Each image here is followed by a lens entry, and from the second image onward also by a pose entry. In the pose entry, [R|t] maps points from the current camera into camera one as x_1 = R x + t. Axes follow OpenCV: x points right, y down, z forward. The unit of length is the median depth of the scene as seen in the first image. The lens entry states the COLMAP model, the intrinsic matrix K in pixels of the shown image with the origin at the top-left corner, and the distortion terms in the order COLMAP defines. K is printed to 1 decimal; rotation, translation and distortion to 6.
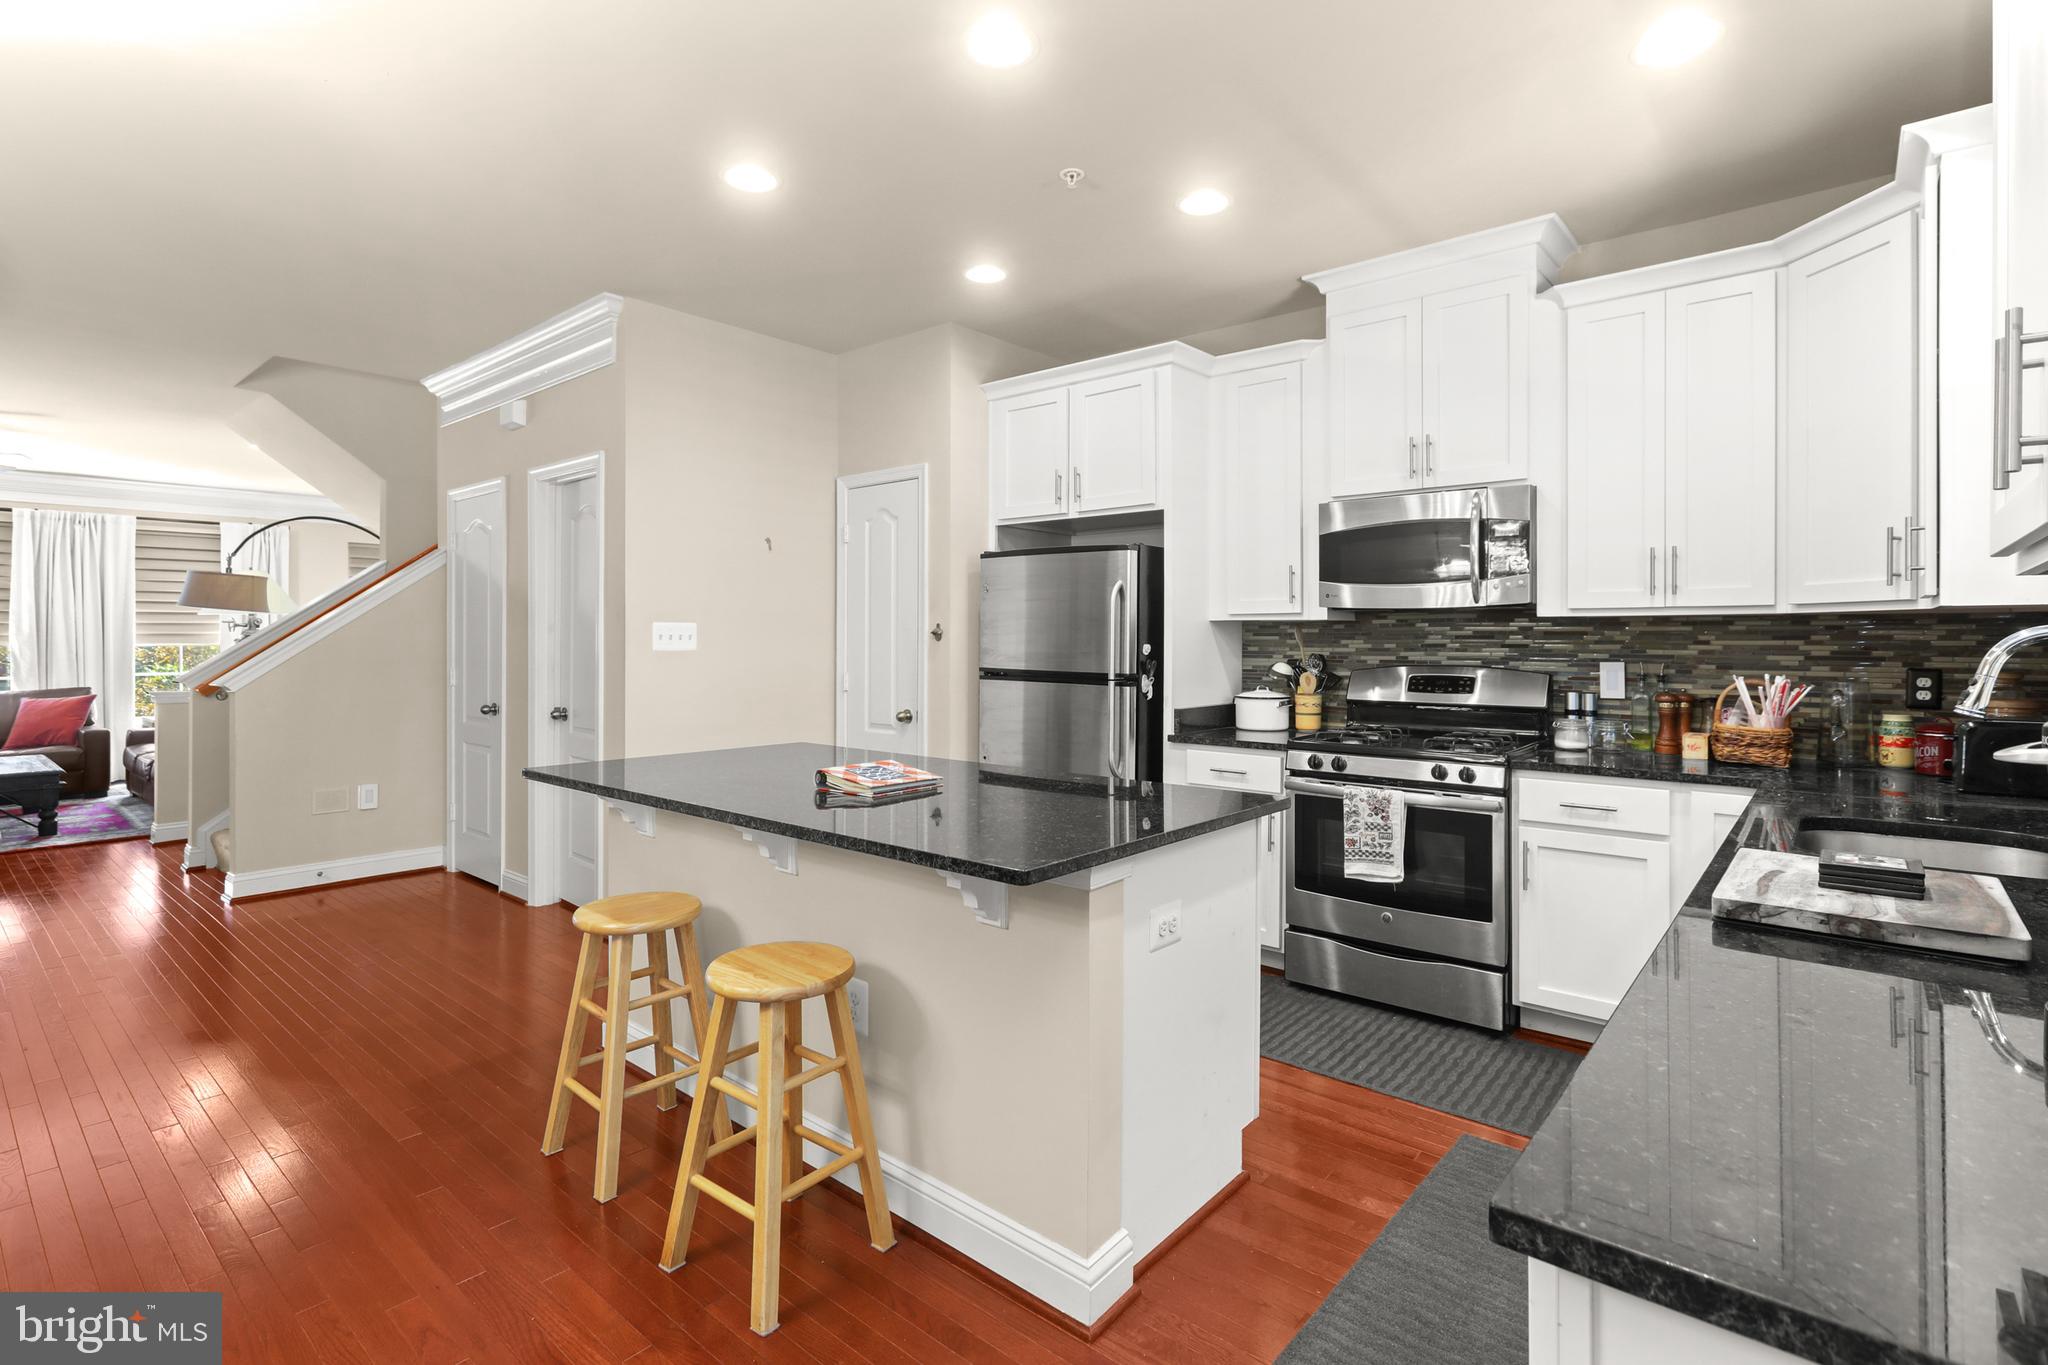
lens RADIAL K [[951.5, 0, 1027.5], [0, 951.5, 641.9], [0, 0, 1]] dist [-0.007384, 0.006367]
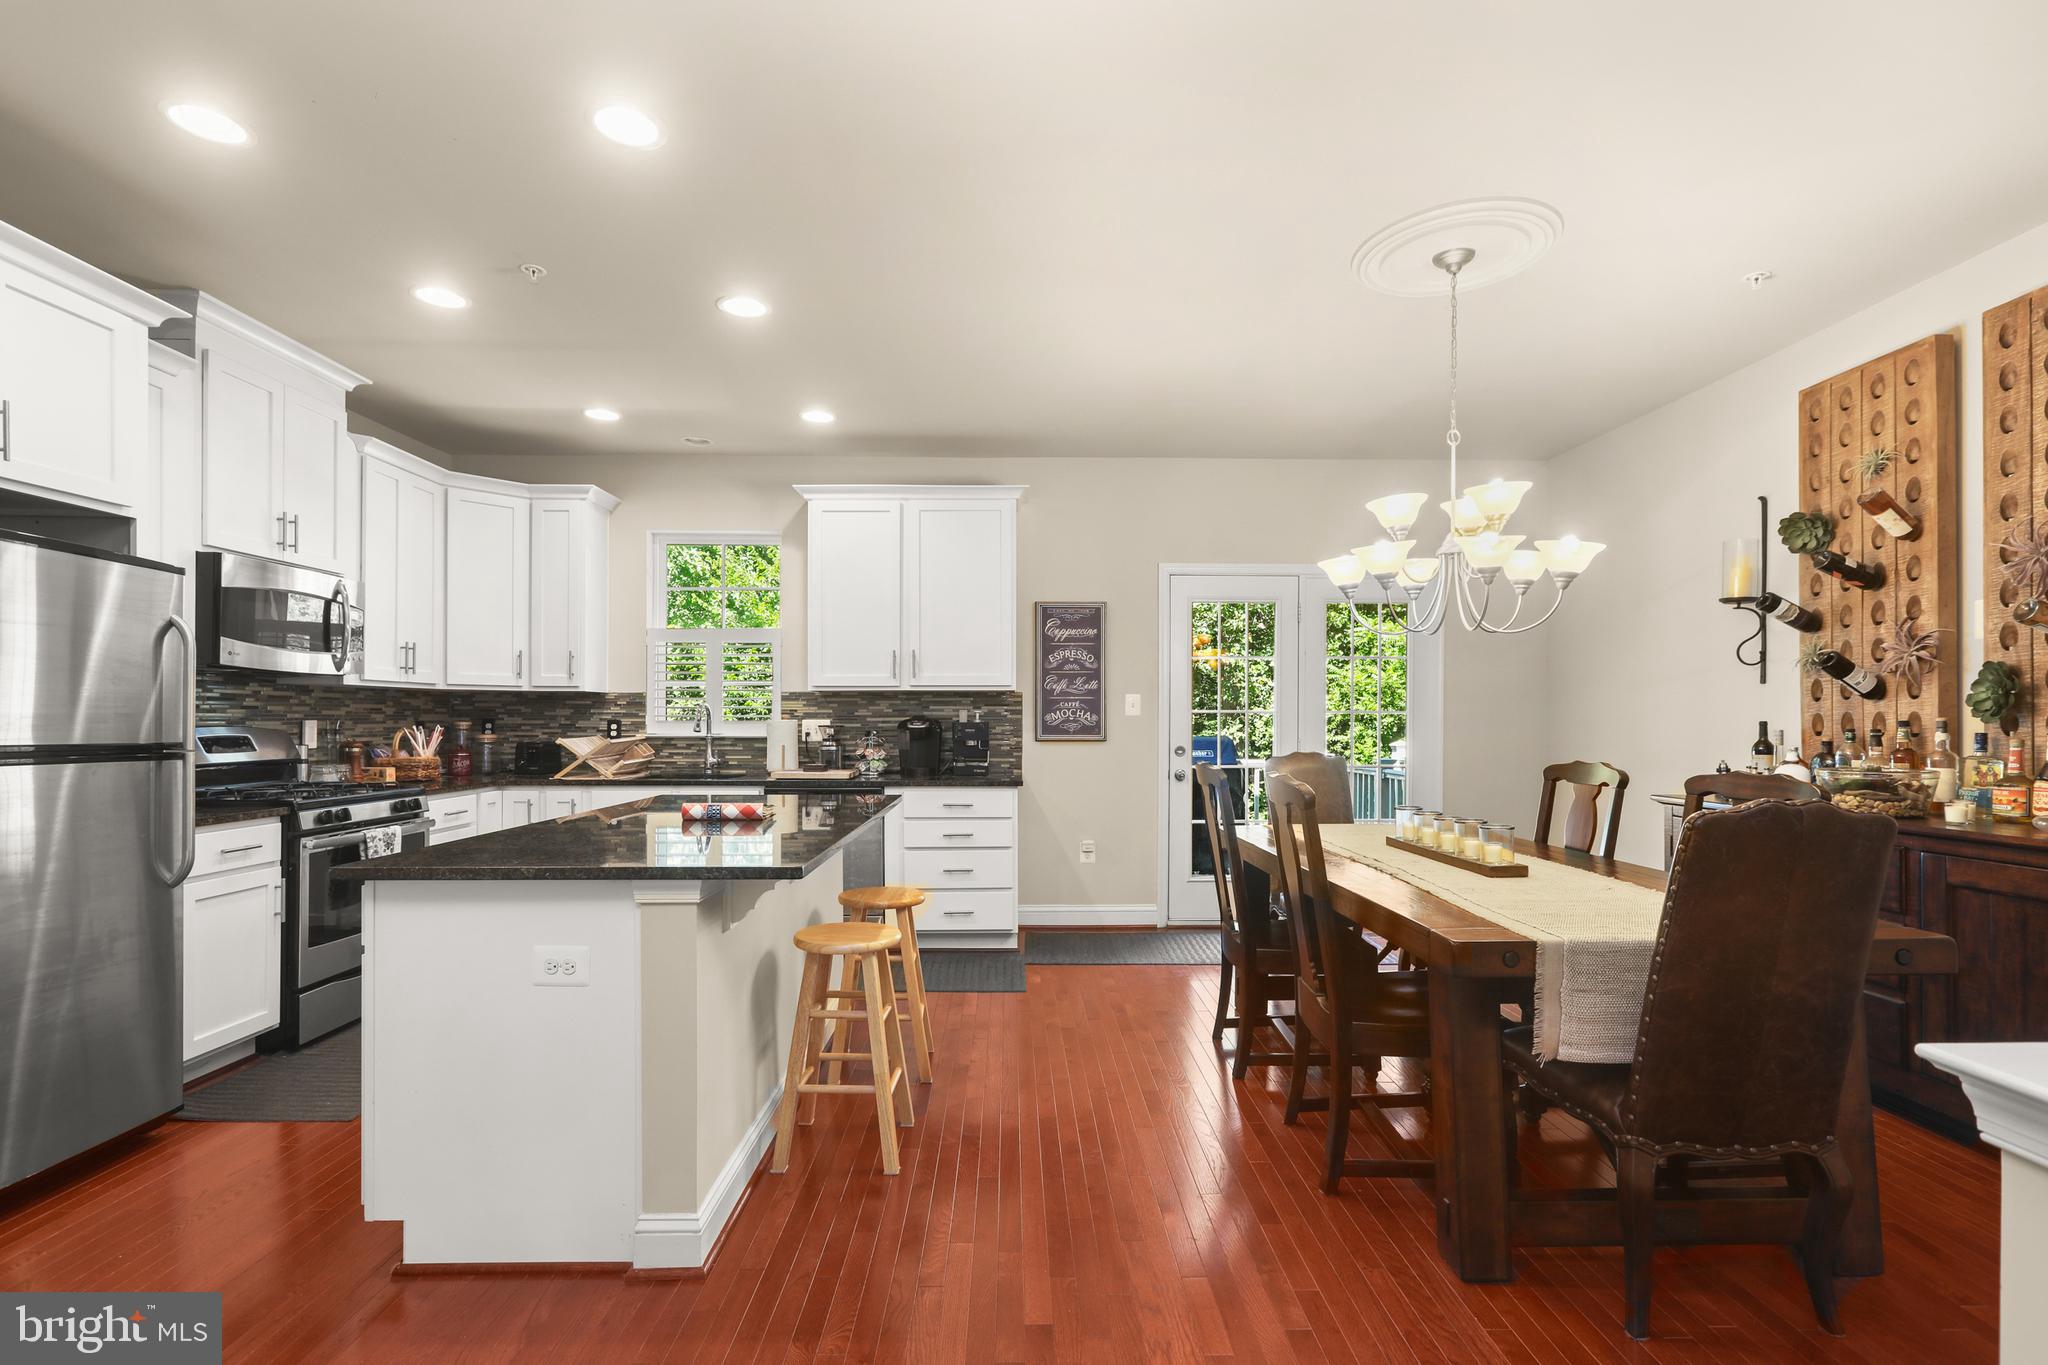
lens RADIAL K [[951.5, 0, 1023.9], [0, 951.5, 718.1], [0, 0, 1]] dist [-0.007384, 0.006367]
pose [[-0.655619, -0.002737, 0.755087, -0.883124], [-0.001323, 0.999996, 0.002476, 0.012482], [-0.755090, 0.000624, -0.655620, 0.996209]]
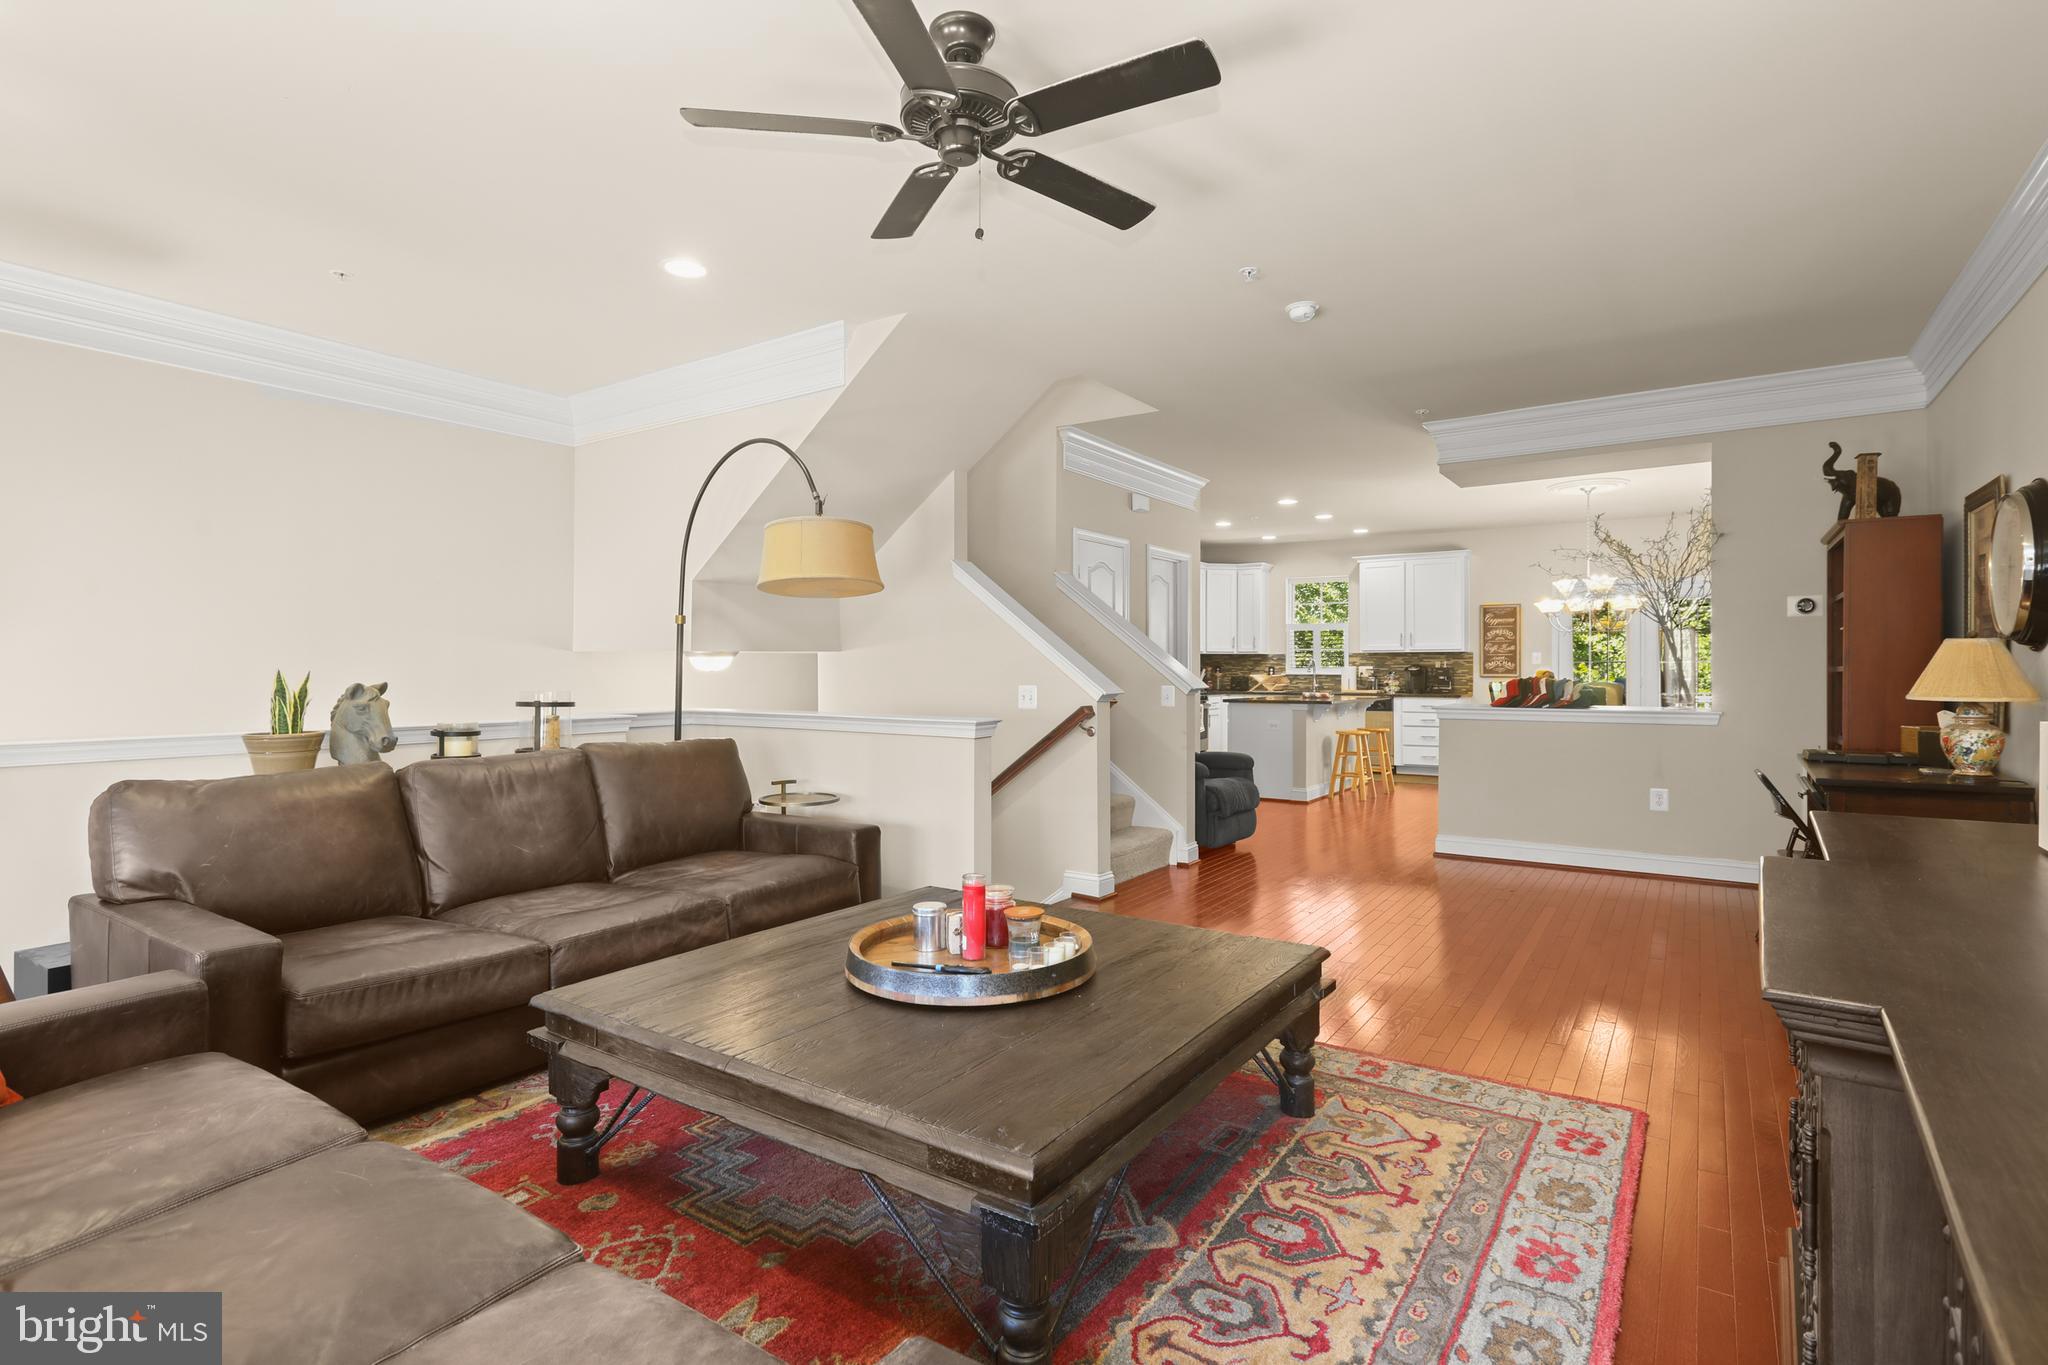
lens RADIAL K [[1000.5, 0, 1038.3], [0, 1000.5, 669.3], [0, 0, 1]] dist [-0.001313, 0.000582]
pose [[-0.109273, -0.000731, 0.994012, -2.581446], [-0.000393, 1.000000, 0.000692, 0.025982], [-0.994012, -0.000315, -0.109273, 1.646233]]
